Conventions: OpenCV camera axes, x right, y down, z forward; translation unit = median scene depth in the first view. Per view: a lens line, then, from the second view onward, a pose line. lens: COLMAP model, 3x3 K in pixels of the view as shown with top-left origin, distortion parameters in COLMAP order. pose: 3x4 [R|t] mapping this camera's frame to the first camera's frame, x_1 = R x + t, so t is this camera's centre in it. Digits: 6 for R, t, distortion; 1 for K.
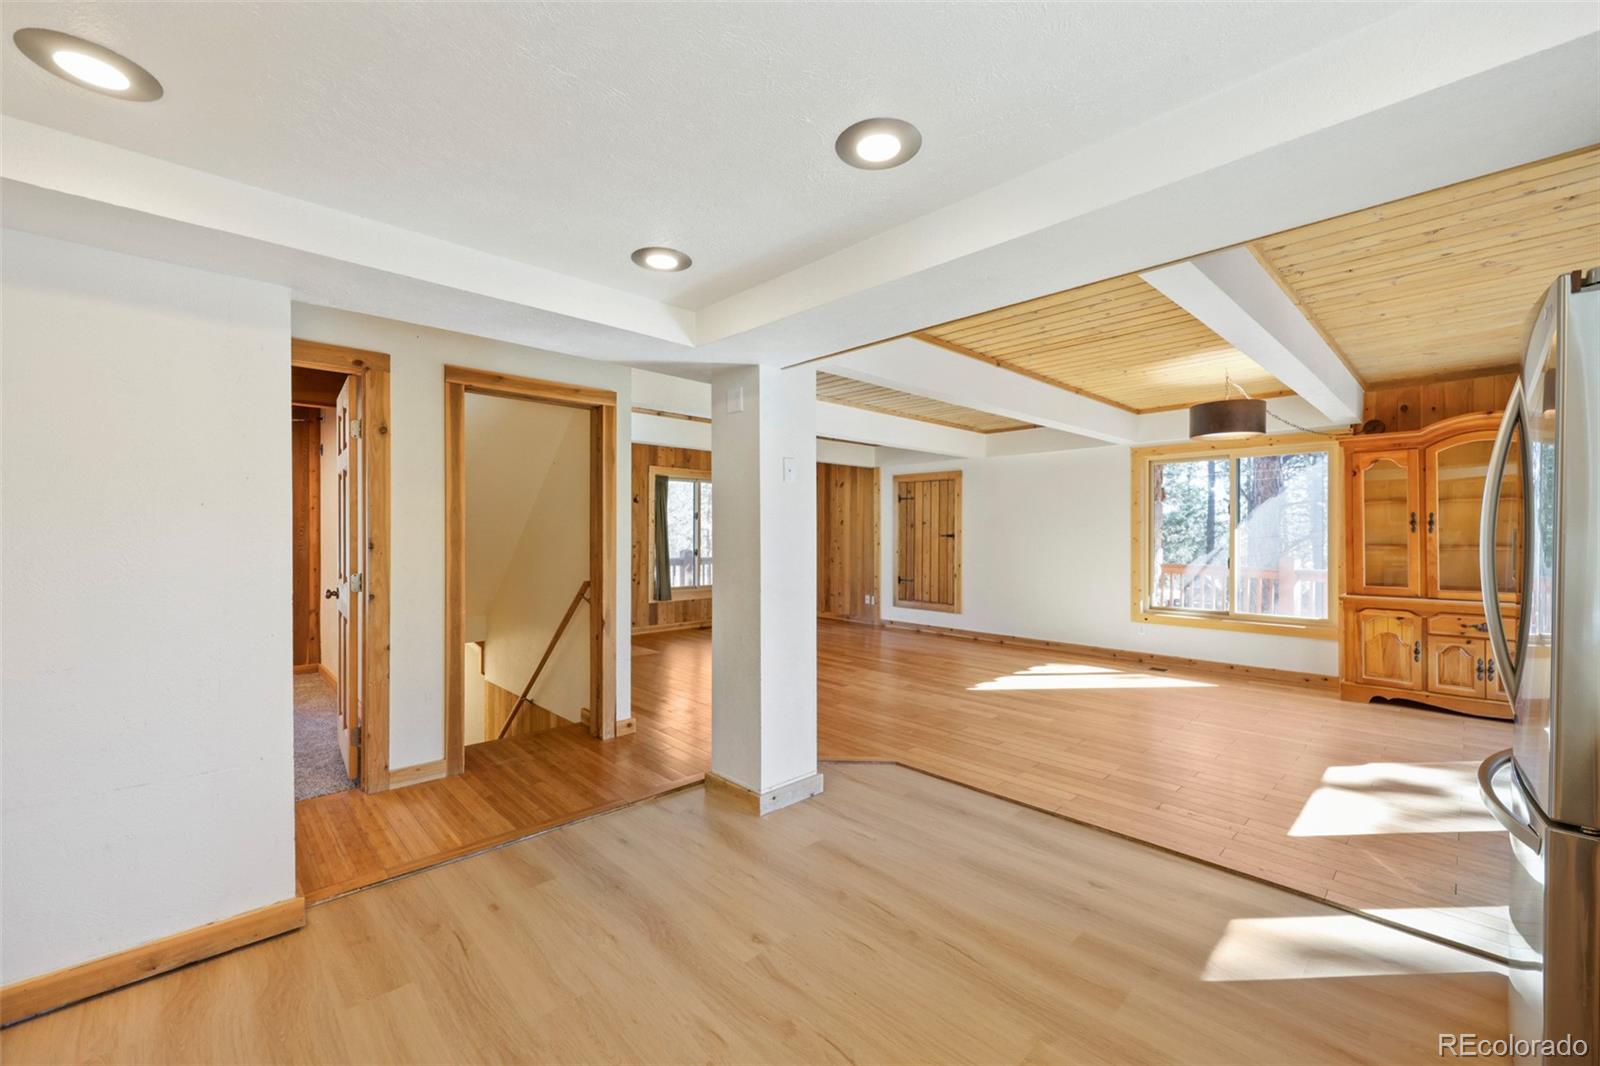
lens RADIAL K [[647.0, 0, 803.3], [0, 647.0, 533.2], [0, 0, 1]] dist [-0.002285, 0.000129]
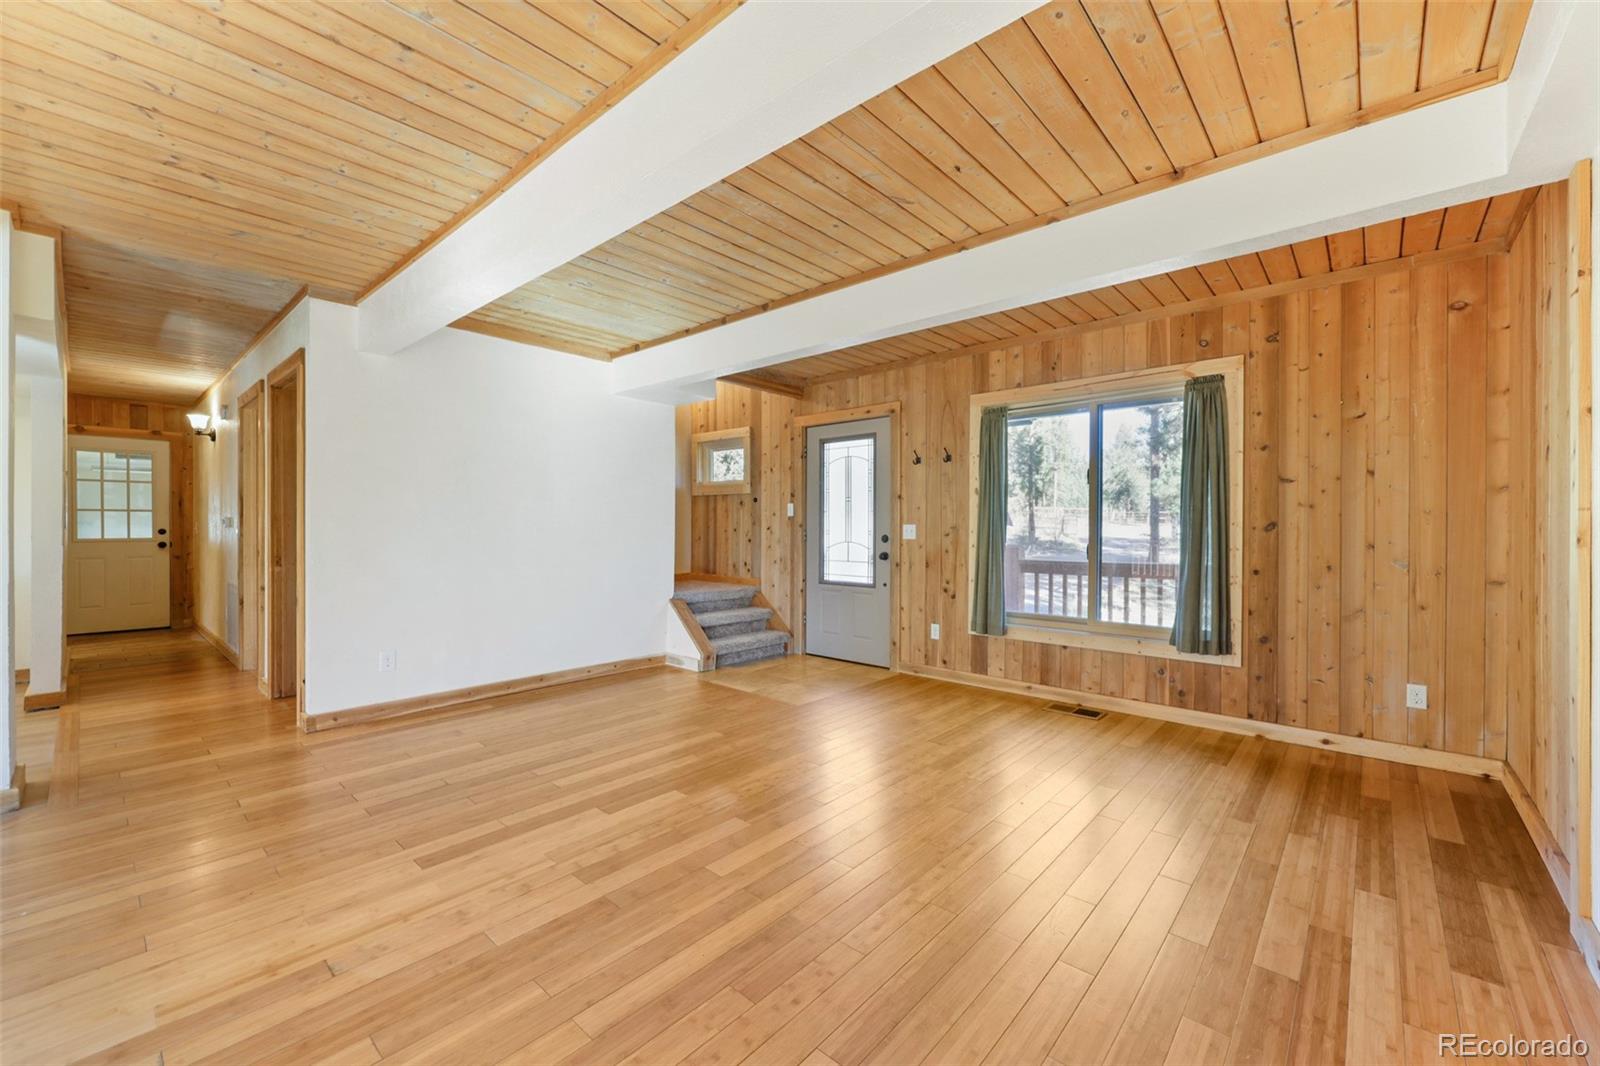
lens RADIAL K [[647.0, 0, 771.0], [0, 647.0, 529.5], [0, 0, 1]] dist [-0.002285, 0.000129]
pose [[0.060974, 0.002924, -0.998135, 0.342871], [-0.007770, 0.999967, 0.002455, 0.016102], [0.998109, 0.007606, 0.060995, 0.827492]]
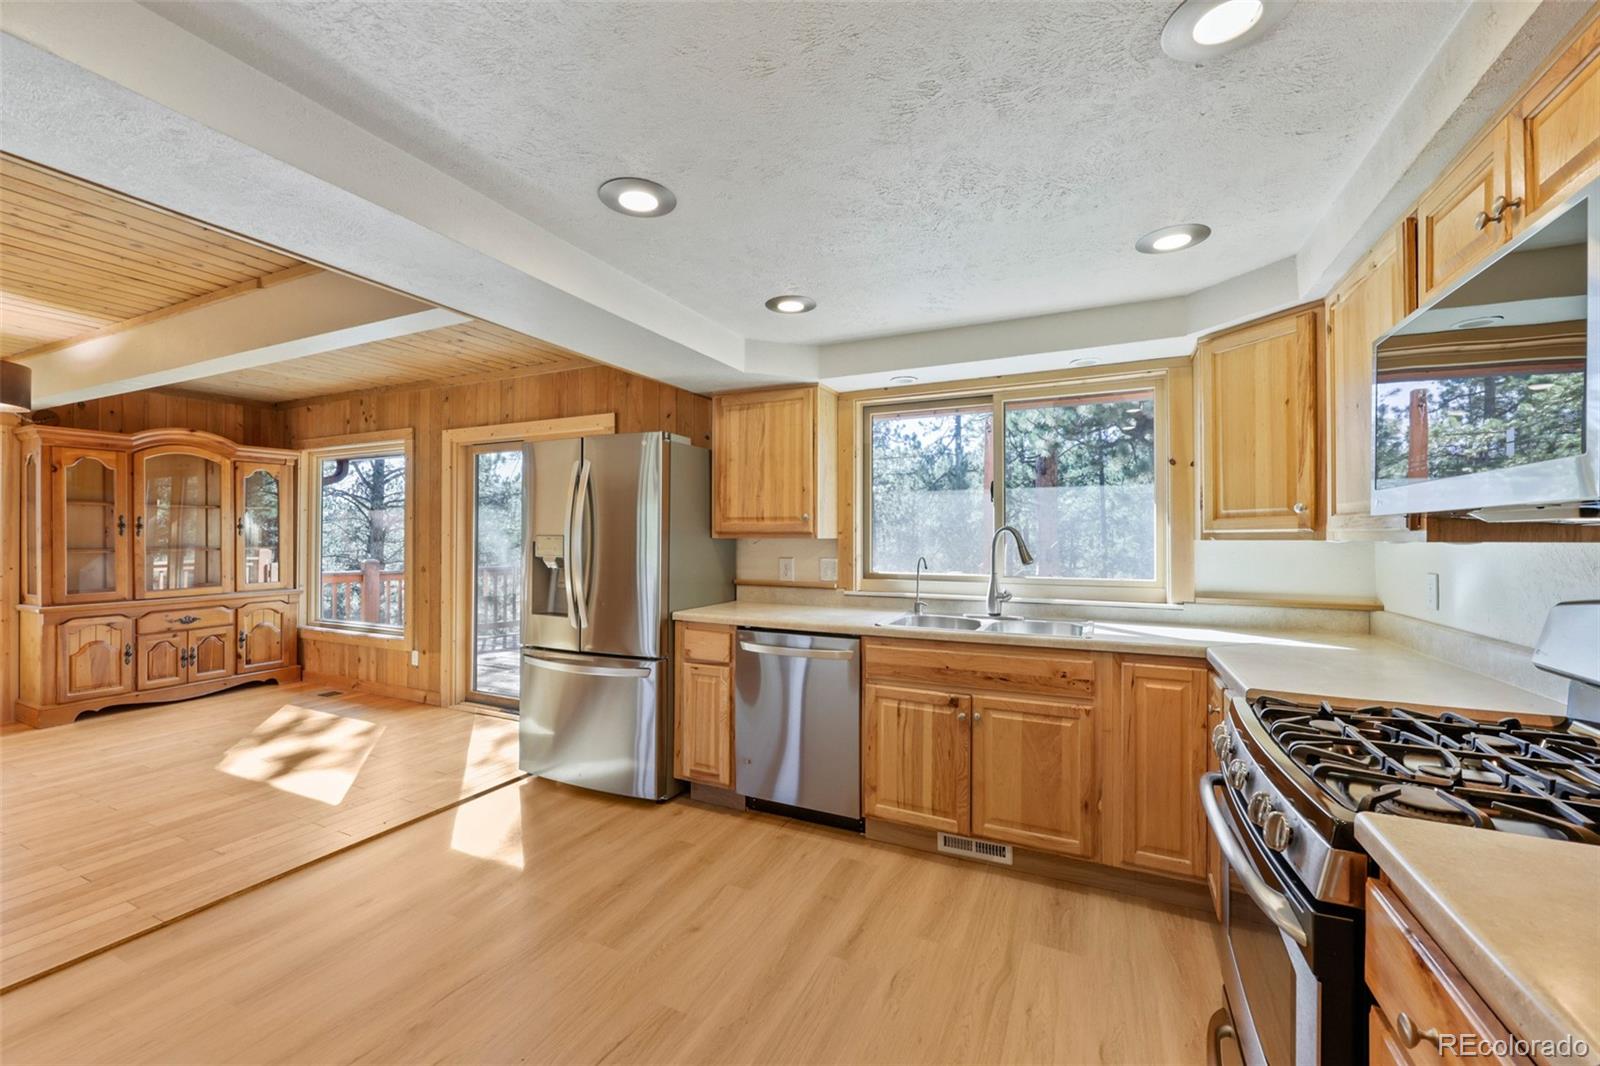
lens RADIAL K [[647.0, 0, 790.0], [0, 647.0, 534.0], [0, 0, 1]] dist [-0.002285, 0.000129]
pose [[-0.345989, 0.001053, 0.938238, -0.205484], [0.000100, 0.999999, -0.001086, -0.001472], [-0.938239, -0.000282, -0.345988, 0.225711]]
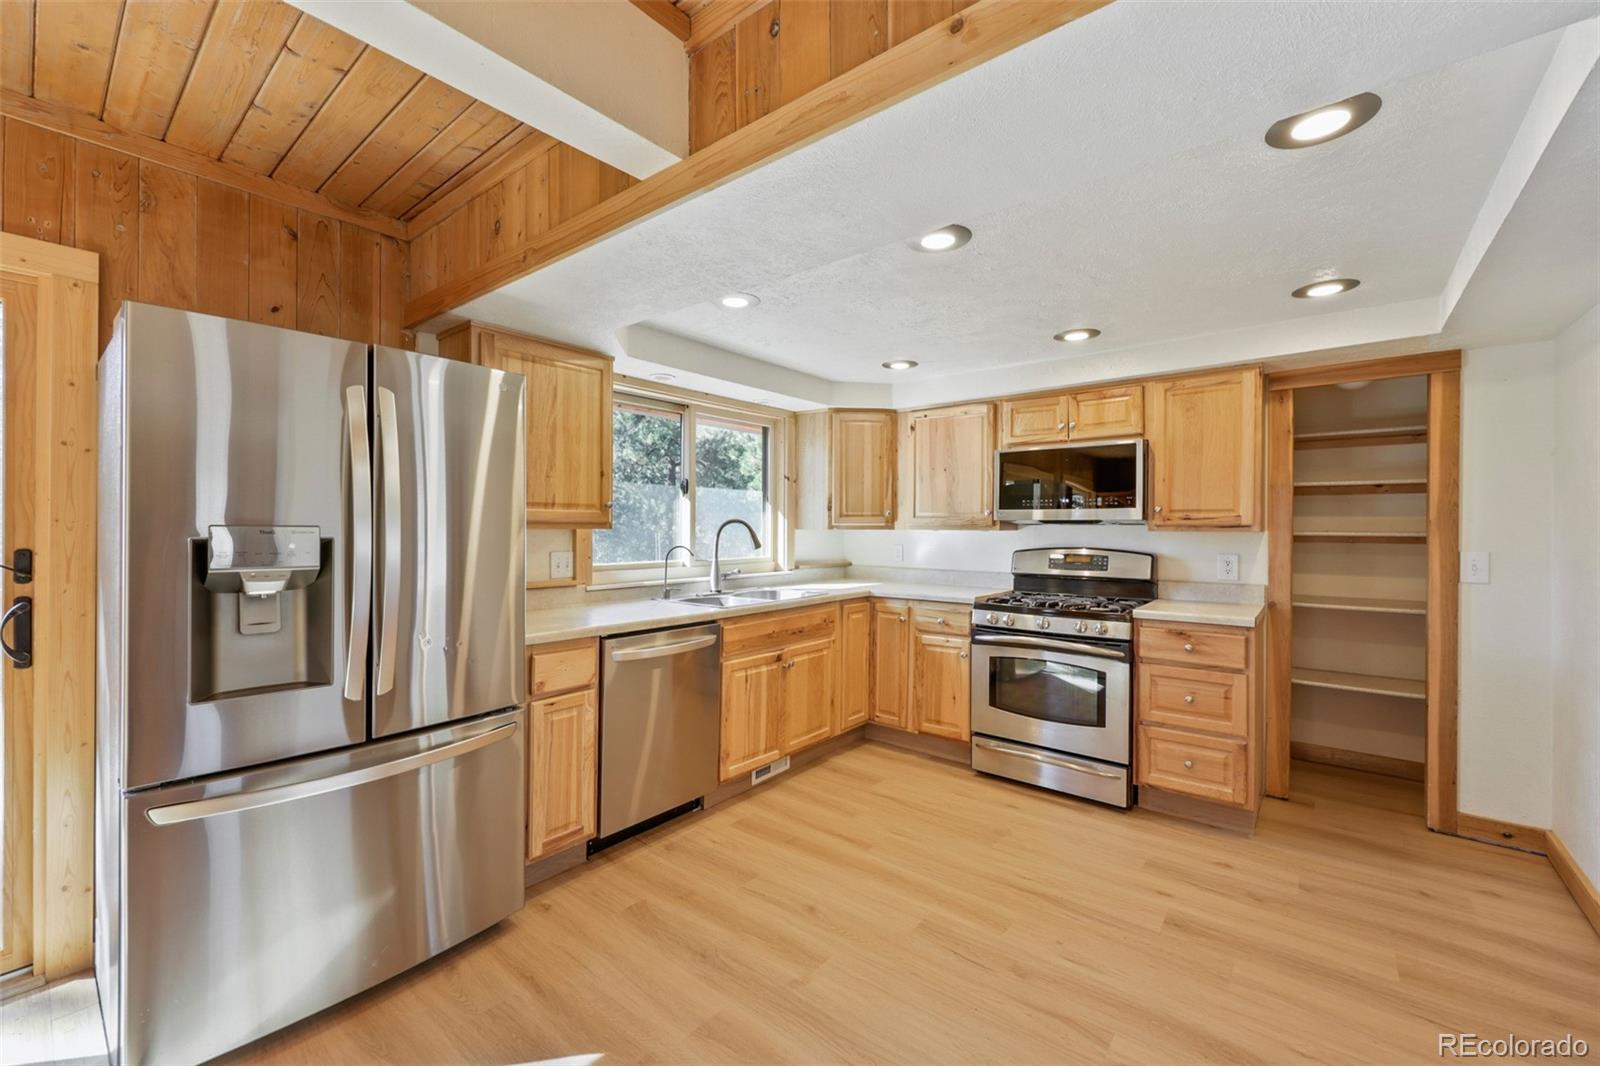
lens RADIAL K [[647.0, 0, 815.3], [0, 647.0, 526.4], [0, 0, 1]] dist [-0.002285, 0.000129]
pose [[-0.990836, -0.006710, -0.134903, 0.109565], [-0.007008, 0.999974, 0.001733, -0.002245], [0.134888, 0.002662, -0.990857, 0.453685]]
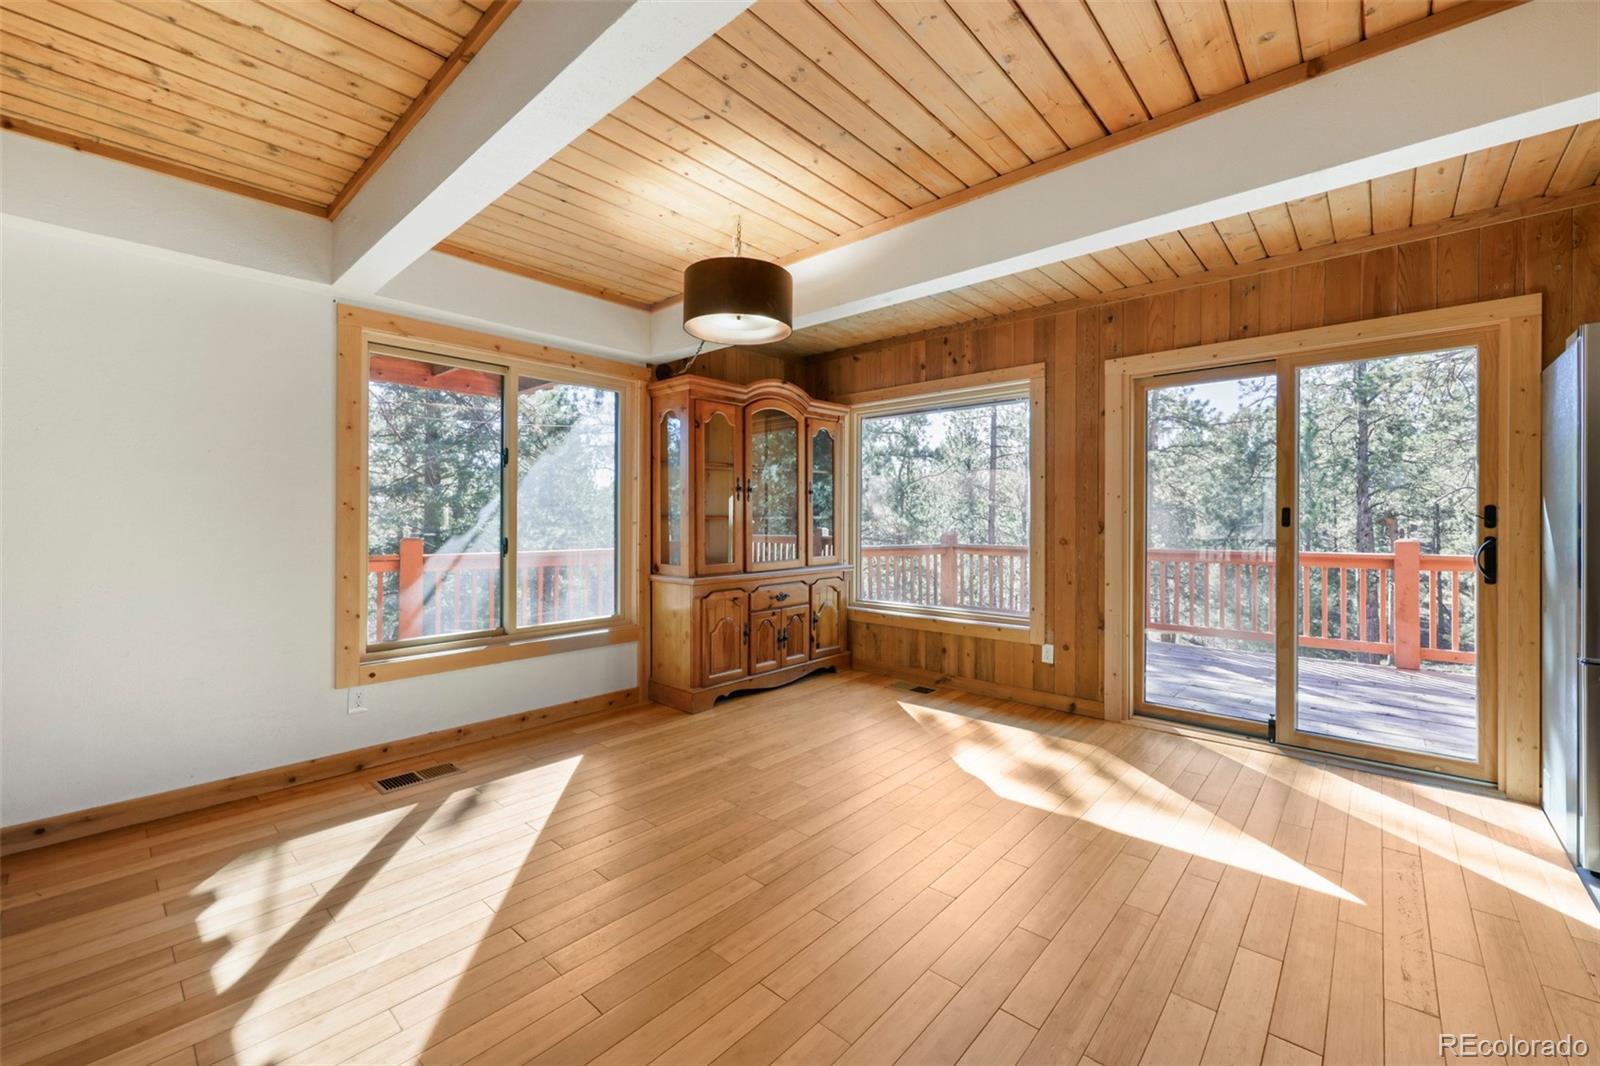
lens RADIAL K [[647.0, 0, 784.1], [0, 647.0, 521.4], [0, 0, 1]] dist [-0.002285, 0.000129]
pose [[-0.064392, -0.001057, 0.997924, 0.033179], [0.001326, 0.999998, 0.001145, 0.016386], [-0.997924, 0.001397, -0.064391, 0.593950]]
